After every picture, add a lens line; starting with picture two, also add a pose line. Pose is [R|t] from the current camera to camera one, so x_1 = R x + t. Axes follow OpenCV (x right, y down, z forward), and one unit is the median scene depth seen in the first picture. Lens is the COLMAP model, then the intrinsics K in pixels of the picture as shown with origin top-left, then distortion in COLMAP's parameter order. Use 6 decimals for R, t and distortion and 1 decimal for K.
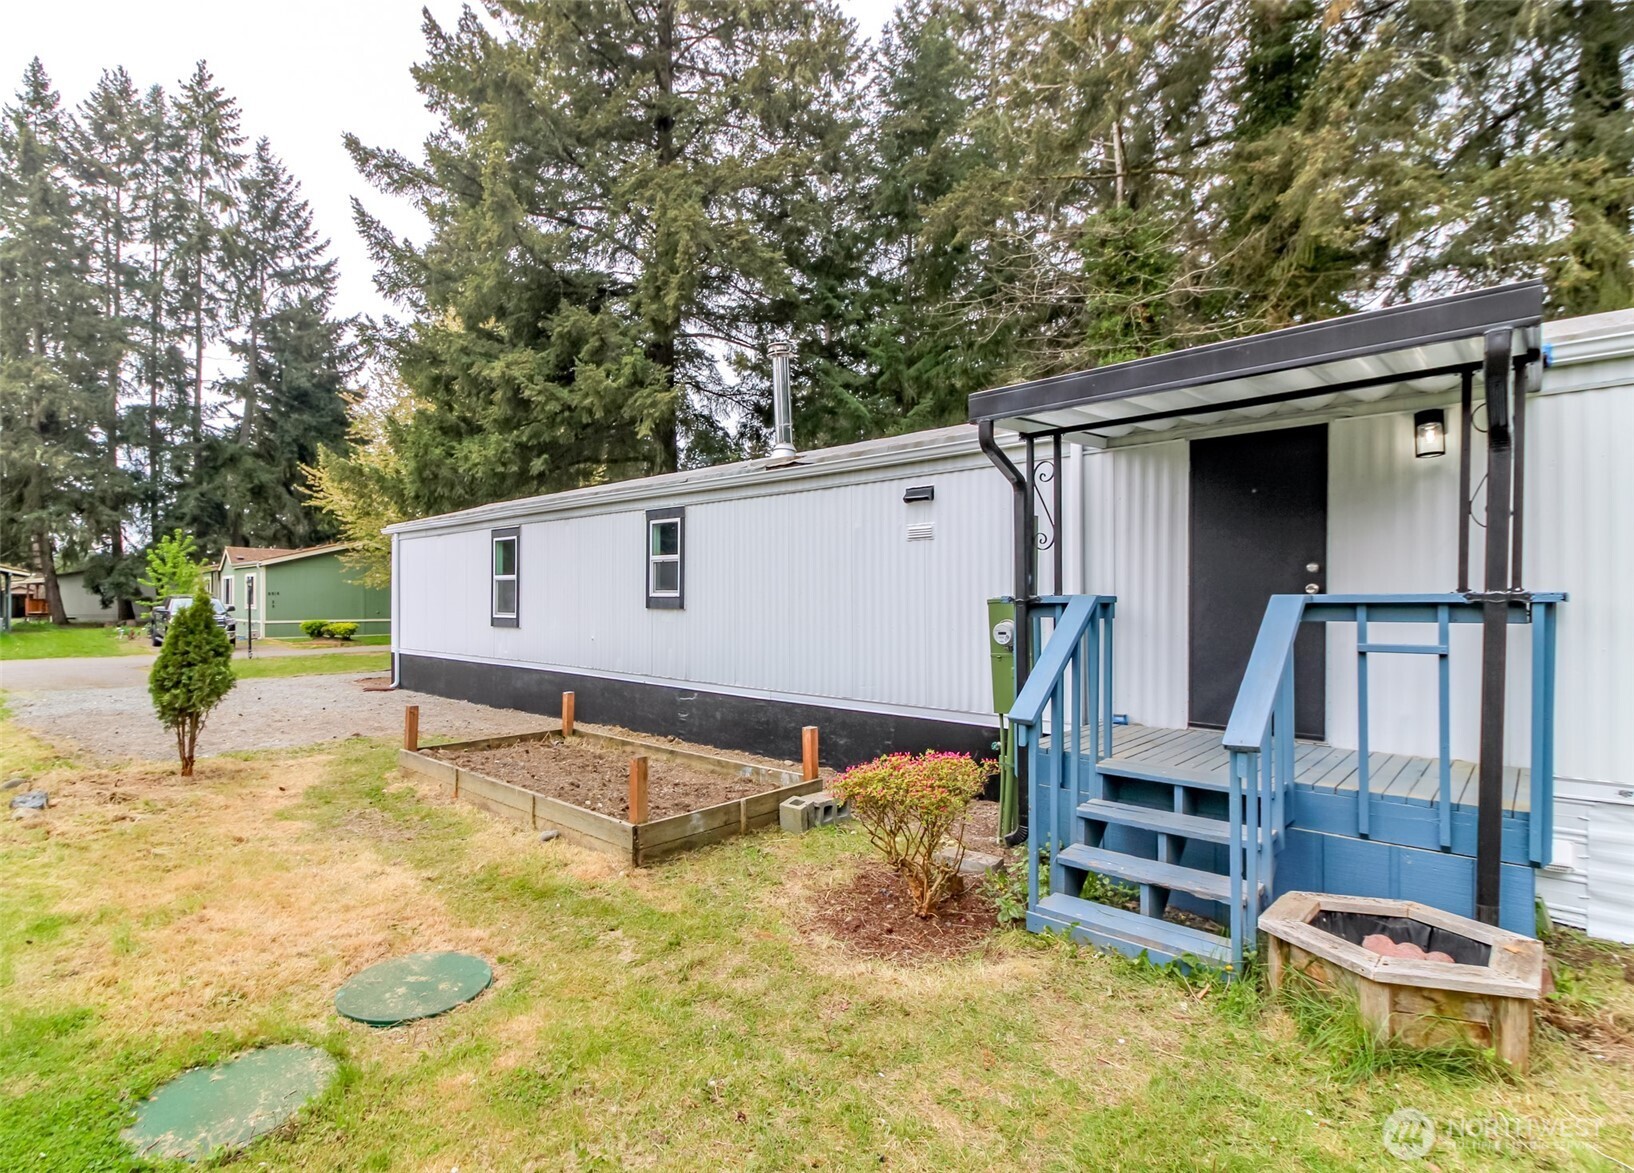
lens RADIAL K [[782.7, 0, 762.3], [0, 782.7, 603.2], [0, 0, 1]] dist [0.026532, -0.015740]
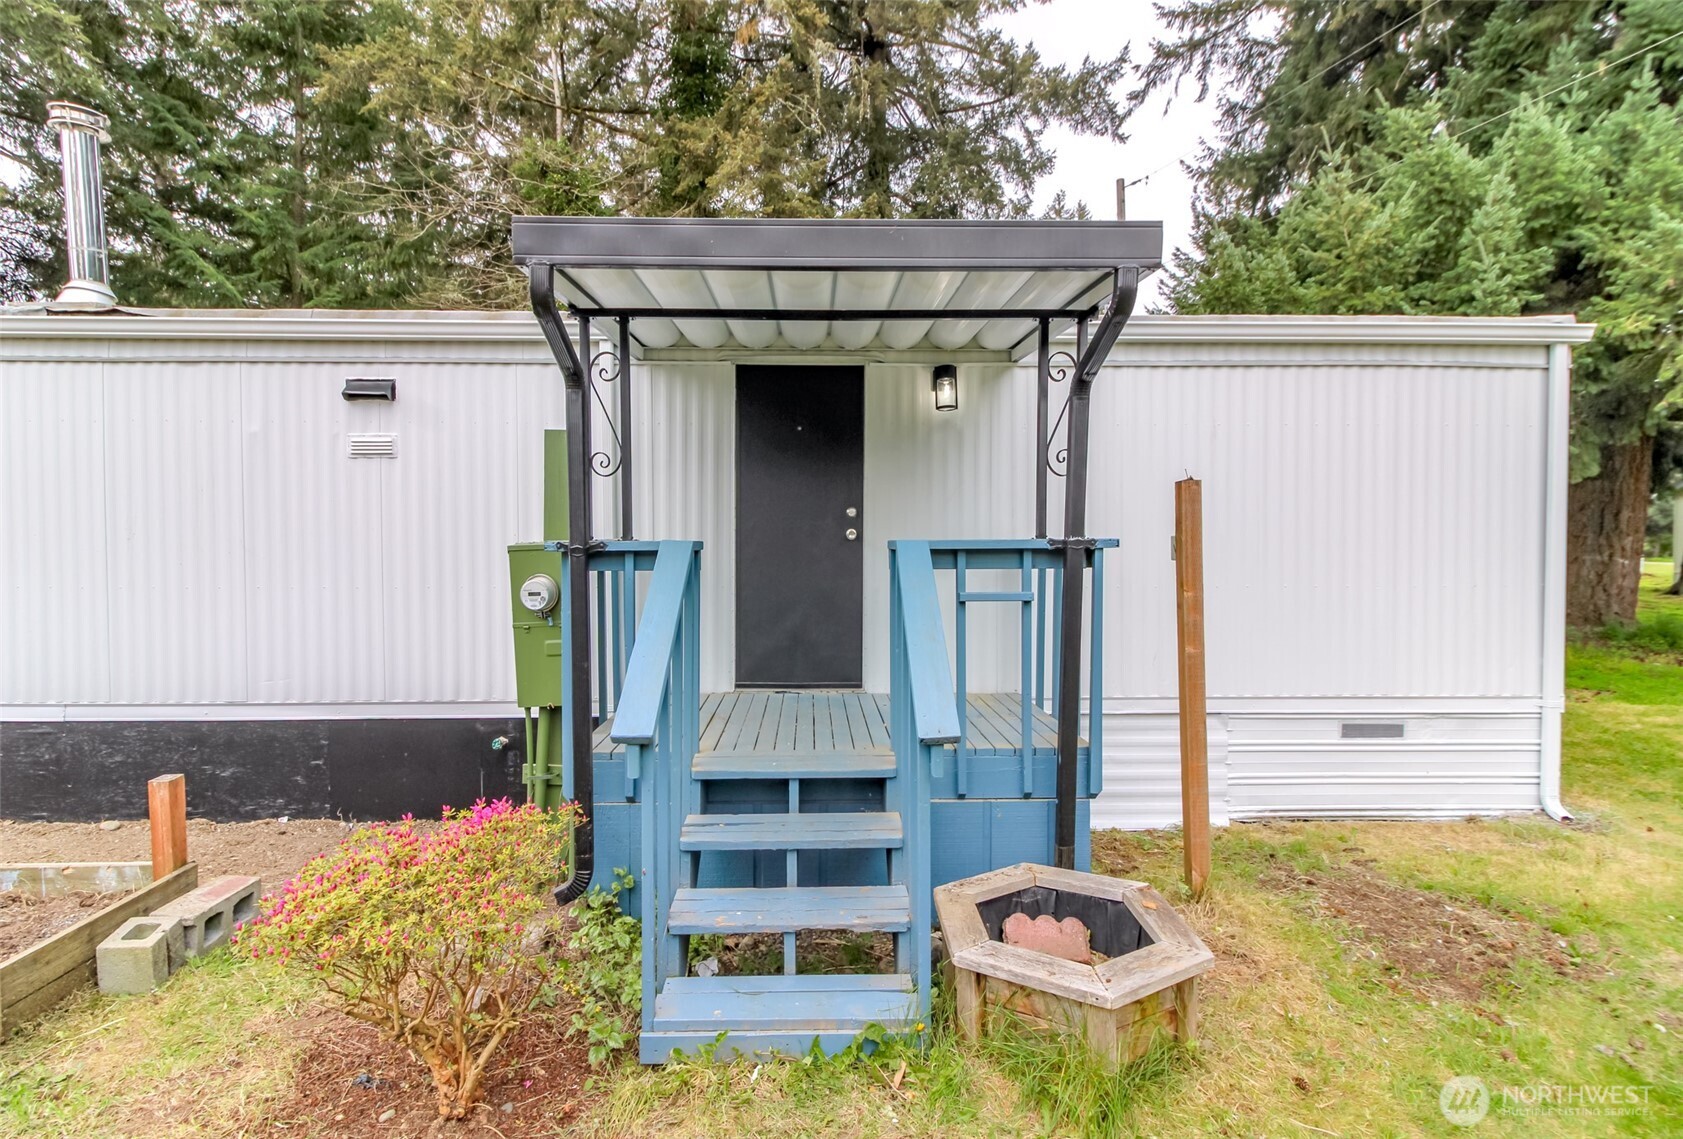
lens RADIAL K [[767.5, 0, 836.7], [0, 767.5, 556.3], [0, 0, 1]] dist [0.016094, -0.011465]
pose [[0.696444, -0.013208, 0.717489, 0.000497], [0.003916, 0.999886, 0.014606, -0.001092], [-0.717600, -0.007363, 0.696416, 0.086068]]
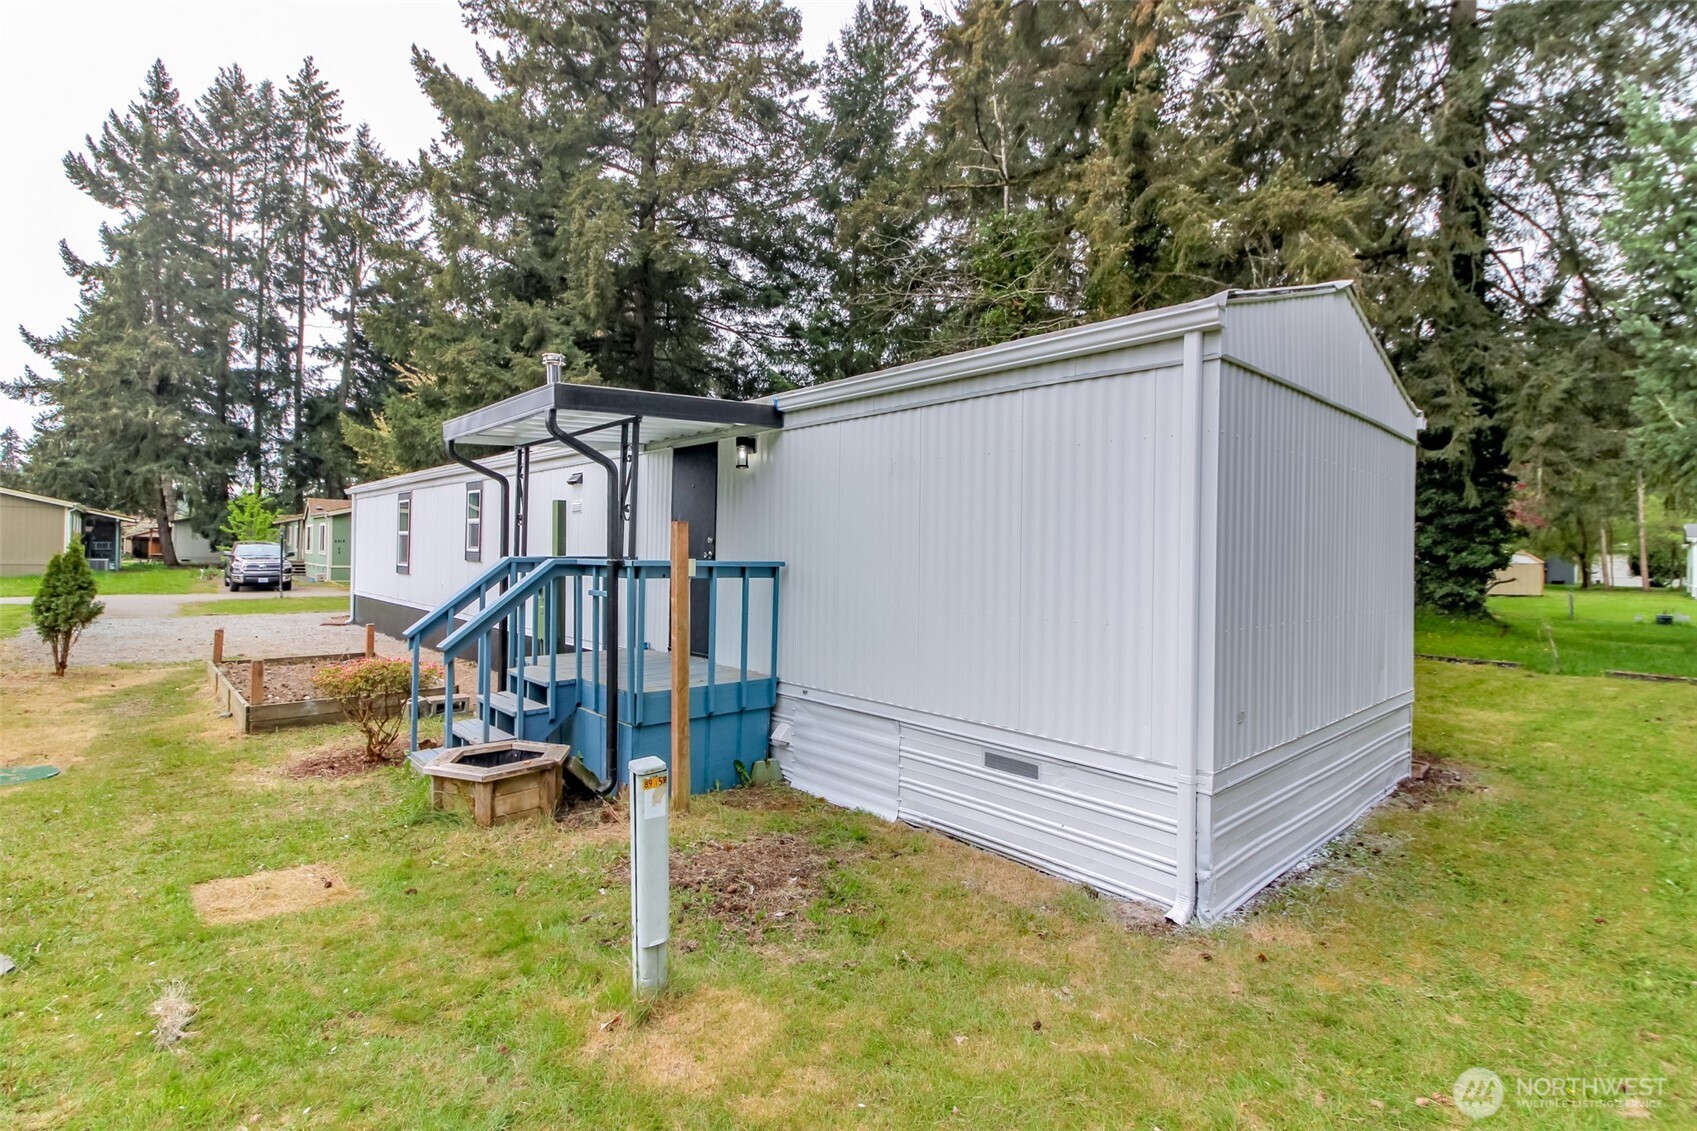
lens RADIAL K [[776.2, 0, 851.3], [0, 776.2, 552.2], [0, 0, 1]] dist [0.026470, -0.016481]
pose [[0.998419, 0.017574, -0.053393, 0.244150], [-0.017929, 0.999820, -0.006173, -0.004512], [0.053274, 0.007120, 0.998555, -0.098122]]
